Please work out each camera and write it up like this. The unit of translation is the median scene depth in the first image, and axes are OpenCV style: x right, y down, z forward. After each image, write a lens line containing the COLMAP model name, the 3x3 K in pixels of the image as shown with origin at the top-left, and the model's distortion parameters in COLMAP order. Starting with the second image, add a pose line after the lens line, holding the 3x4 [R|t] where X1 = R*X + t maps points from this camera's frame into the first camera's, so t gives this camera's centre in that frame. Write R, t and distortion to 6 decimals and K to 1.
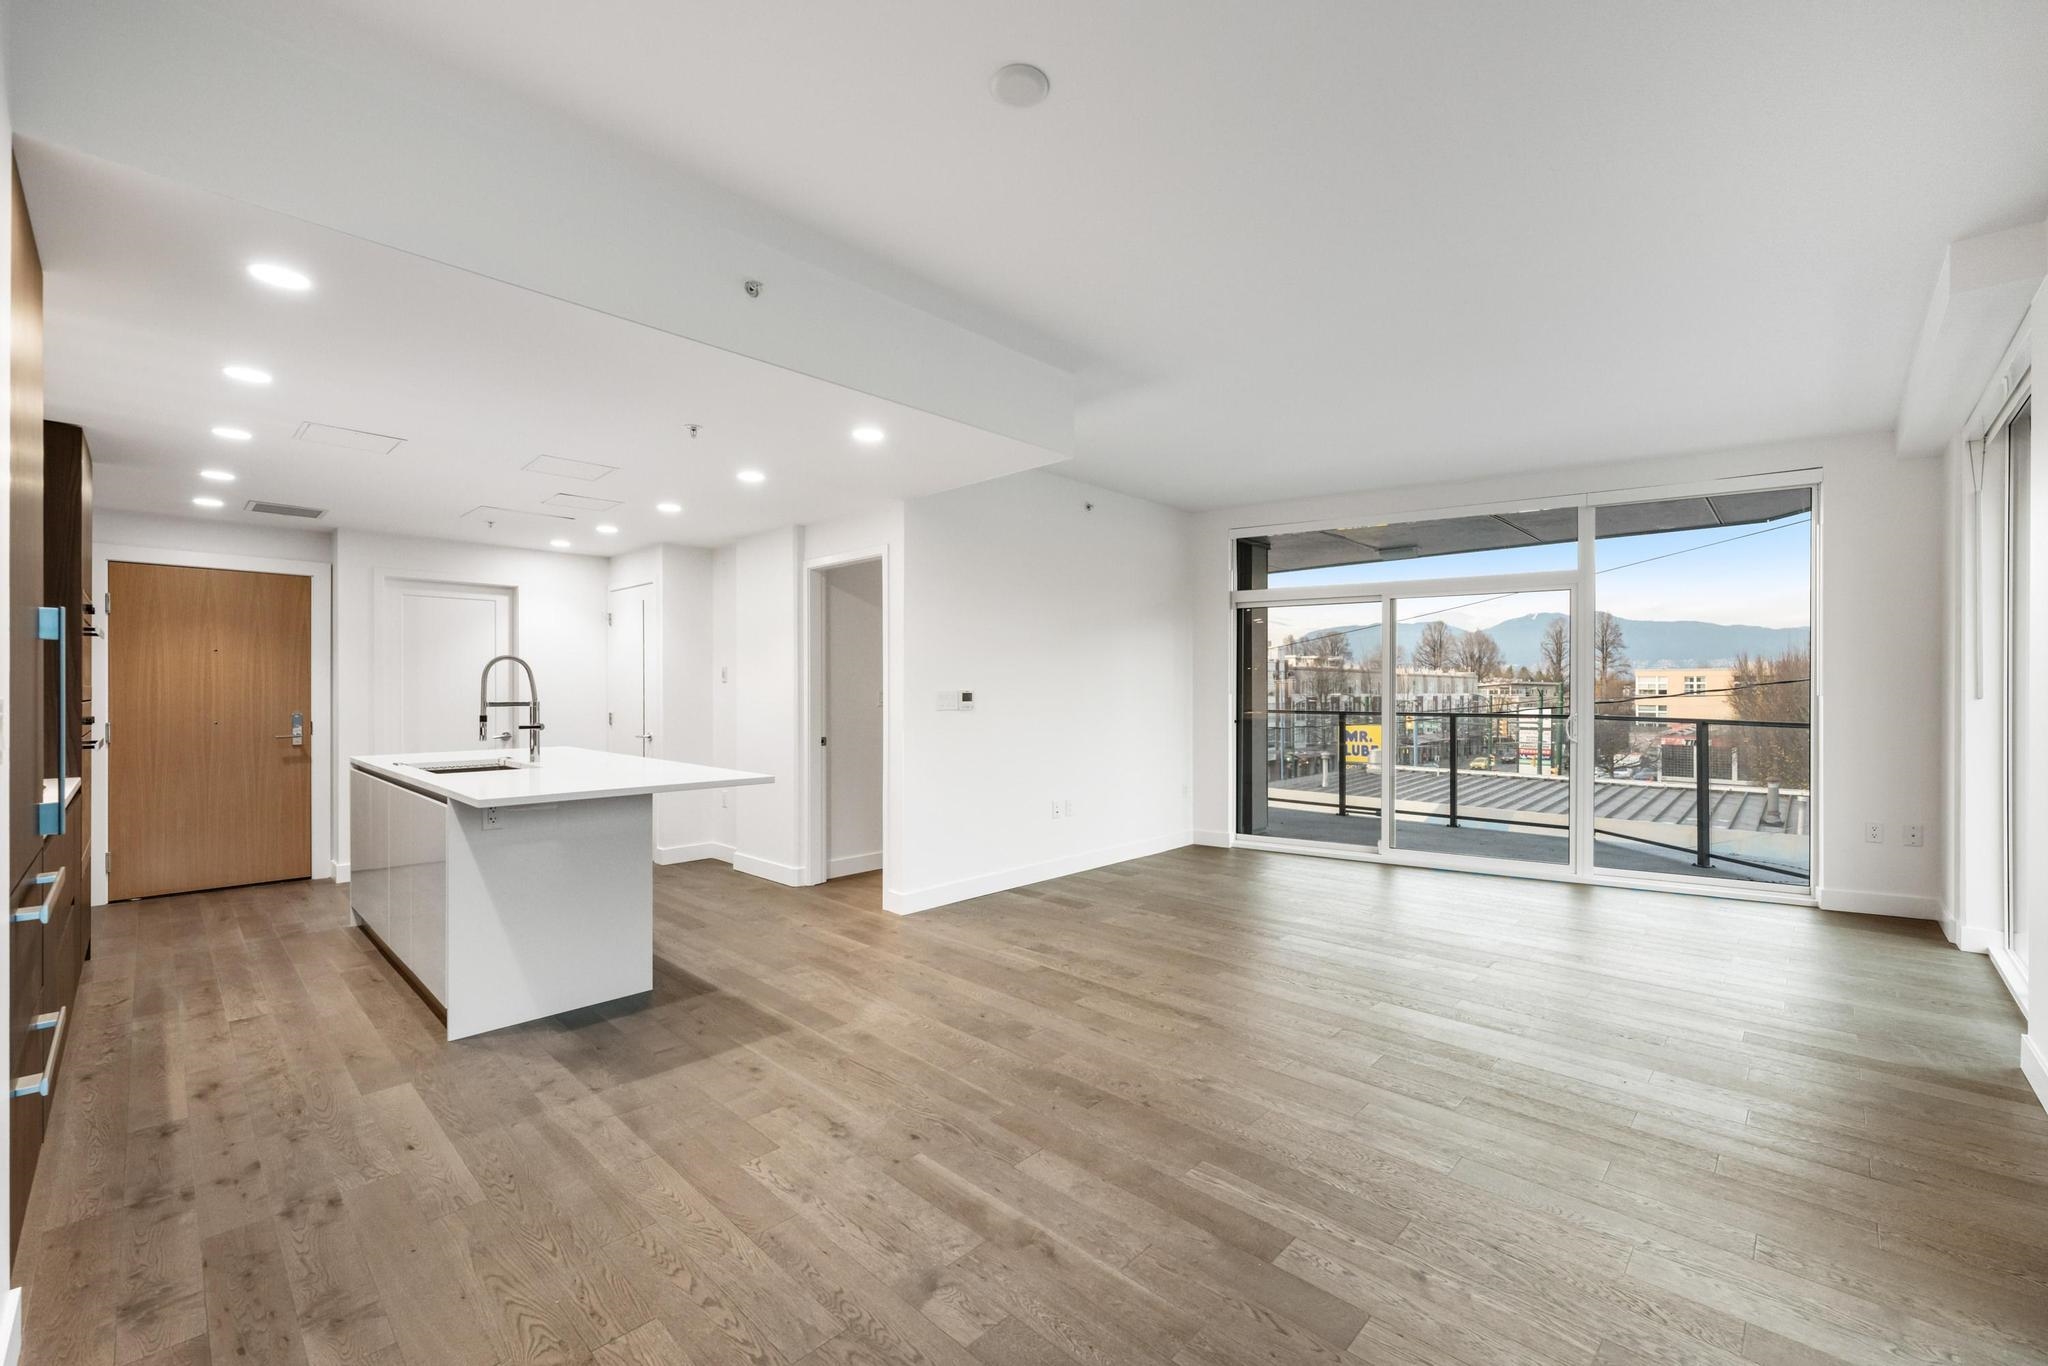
lens RADIAL K [[838.2, 0, 1036.8], [0, 838.2, 691.1], [0, 0, 1]] dist [-0.001814, -0.000332]
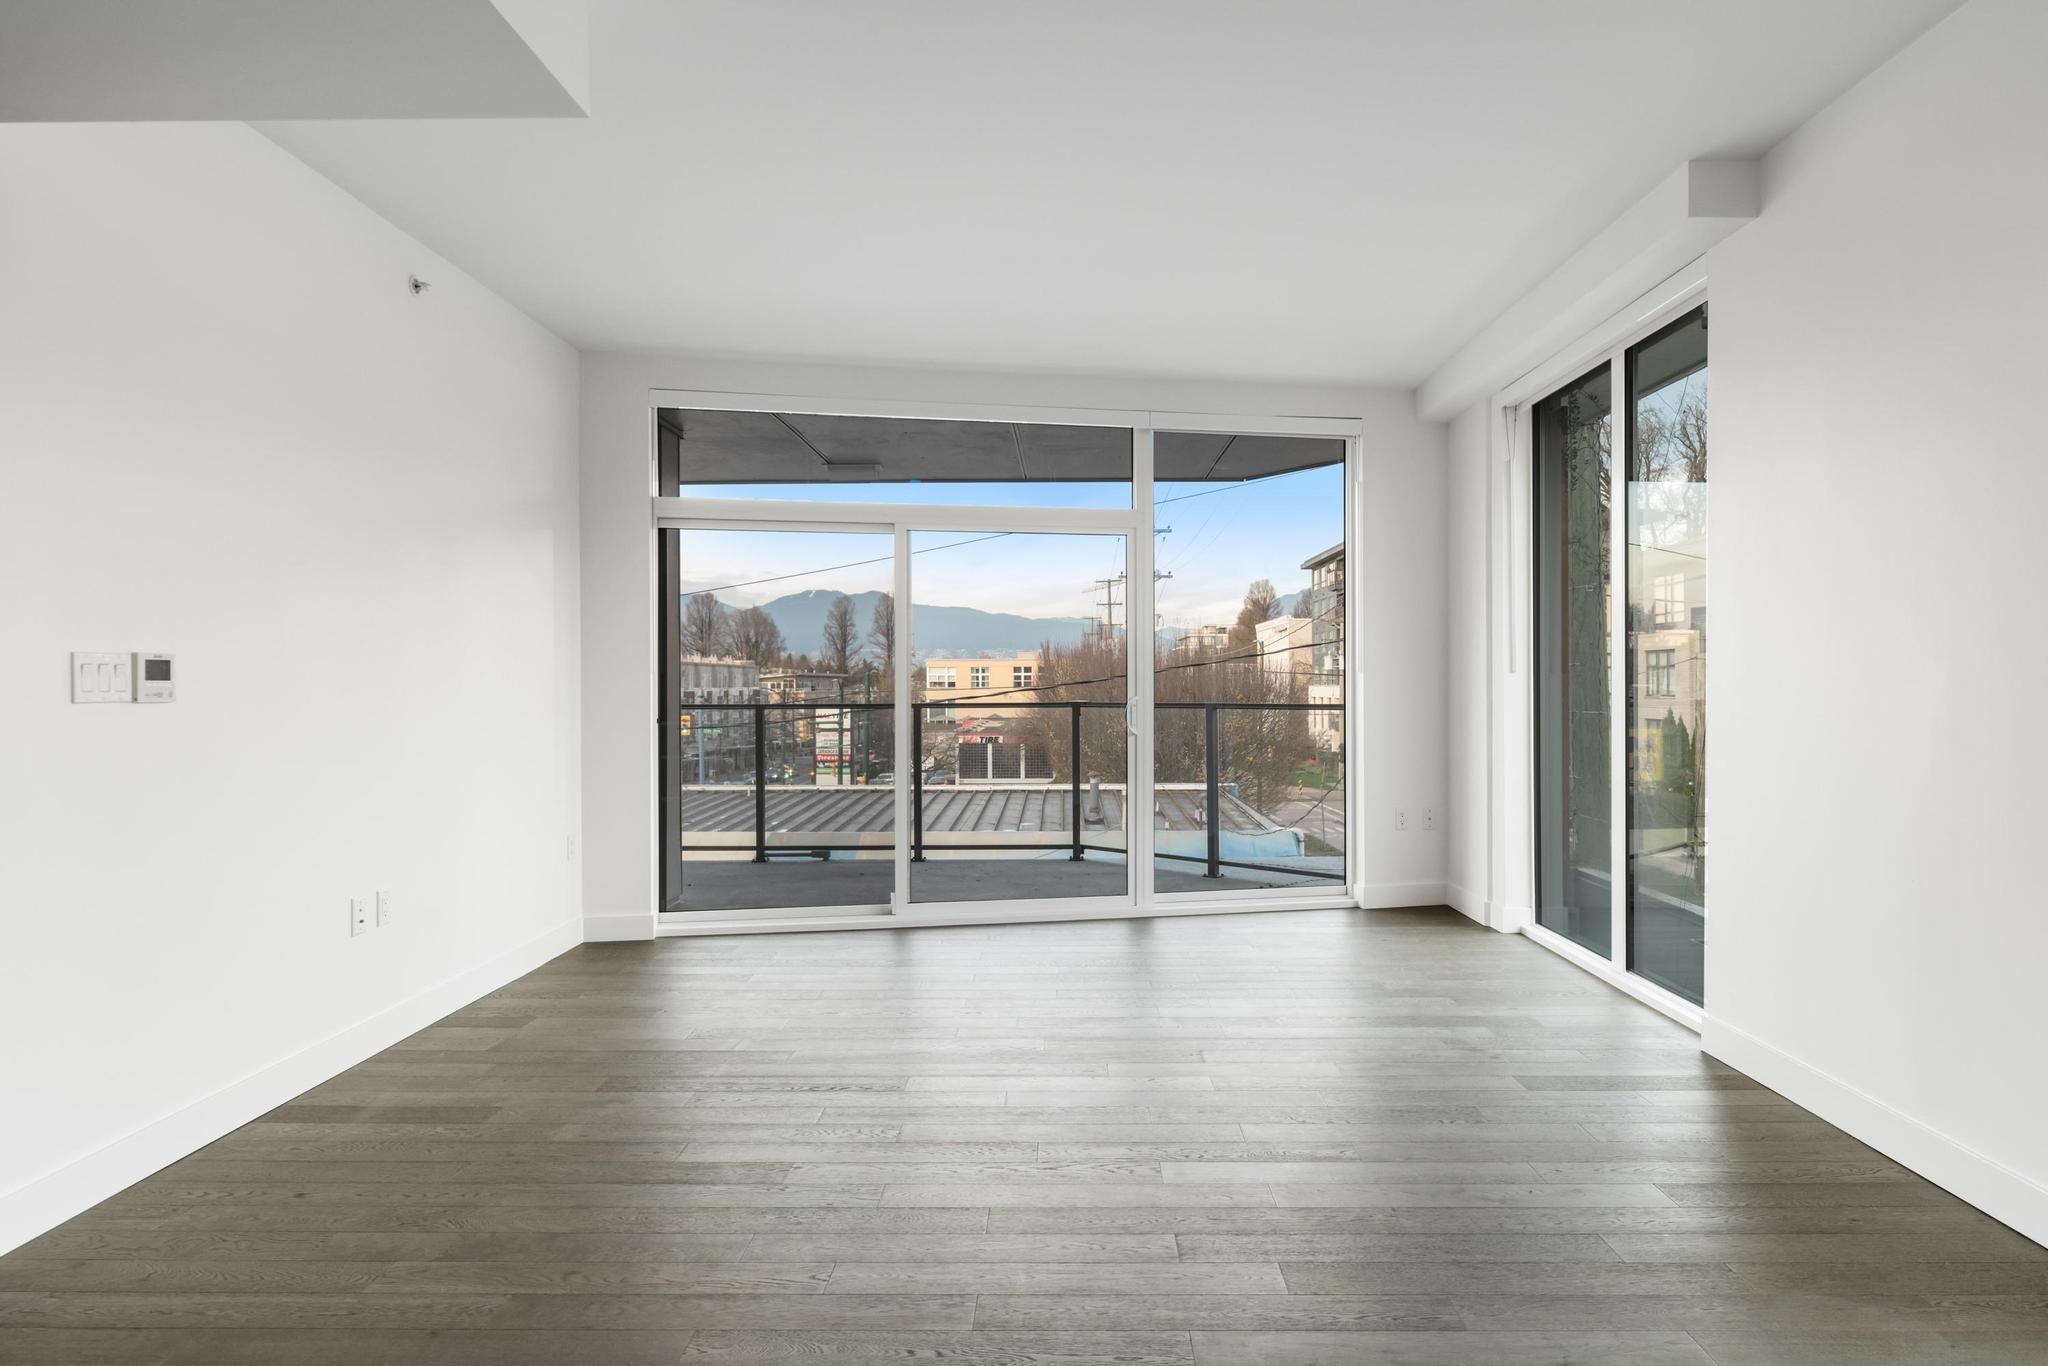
lens RADIAL K [[1163.9, 0, 1065.3], [0, 1163.9, 683.0], [0, 0, 1]] dist [0.001270, 0.000142]
pose [[0.733350, -0.003396, 0.679842, -0.089997], [0.004940, 0.999988, -0.000333, 0.009706], [-0.679833, 0.003602, 0.733358, 0.180575]]
